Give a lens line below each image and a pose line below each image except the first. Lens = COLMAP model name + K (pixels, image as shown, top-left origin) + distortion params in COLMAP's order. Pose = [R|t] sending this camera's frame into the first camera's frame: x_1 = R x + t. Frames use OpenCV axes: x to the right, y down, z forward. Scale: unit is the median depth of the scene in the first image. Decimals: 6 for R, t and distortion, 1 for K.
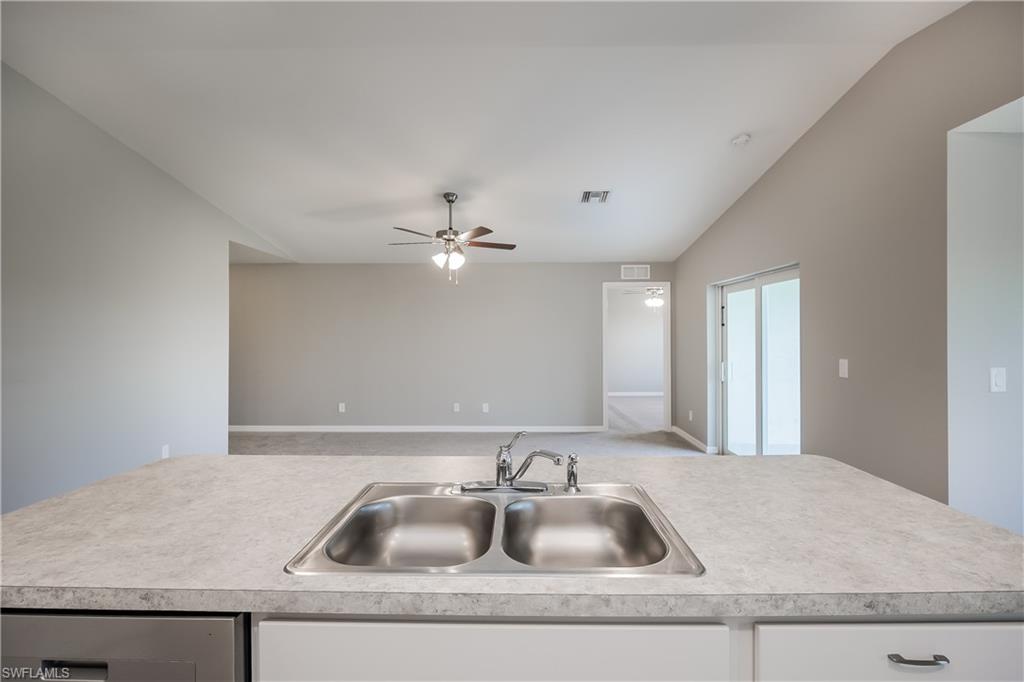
lens RADIAL K [[451.7, 0, 512.0], [0, 451.7, 341.0], [0, 0, 1]] dist [0.000491, 0.000193]
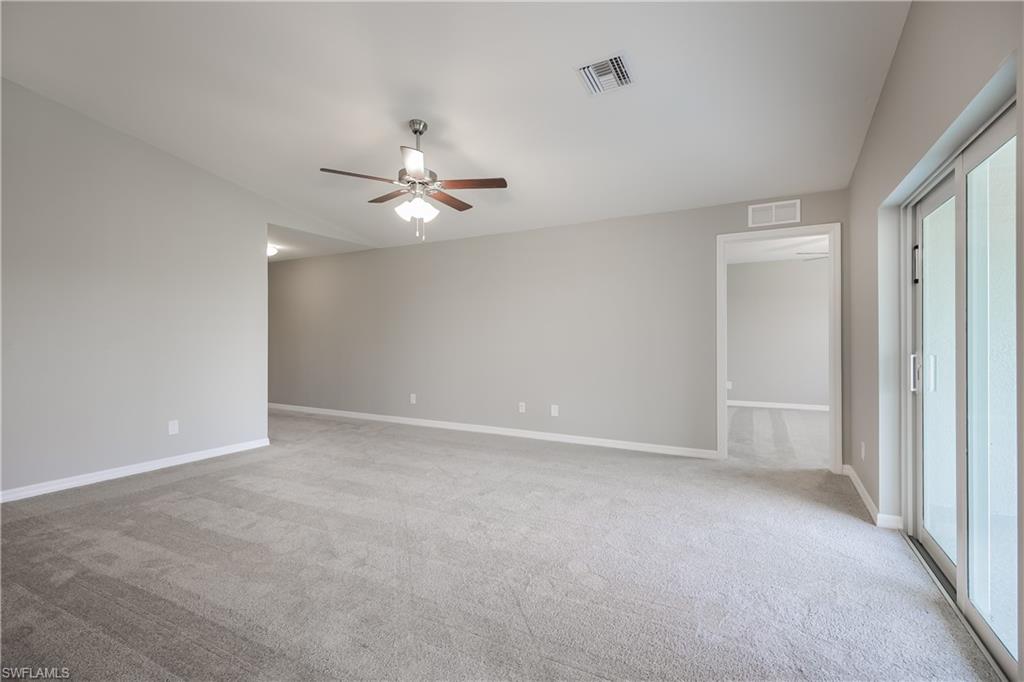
lens RADIAL K [[453.3, 0, 512.0], [0, 453.3, 341.0], [0, 0, 1]] dist [0.014811, 0.000196]
pose [[0.890797, 0.004161, -0.454382, 0.241389], [-0.004376, 0.999990, 0.000579, 0.027681], [0.454380, 0.001472, 0.890807, 0.266600]]
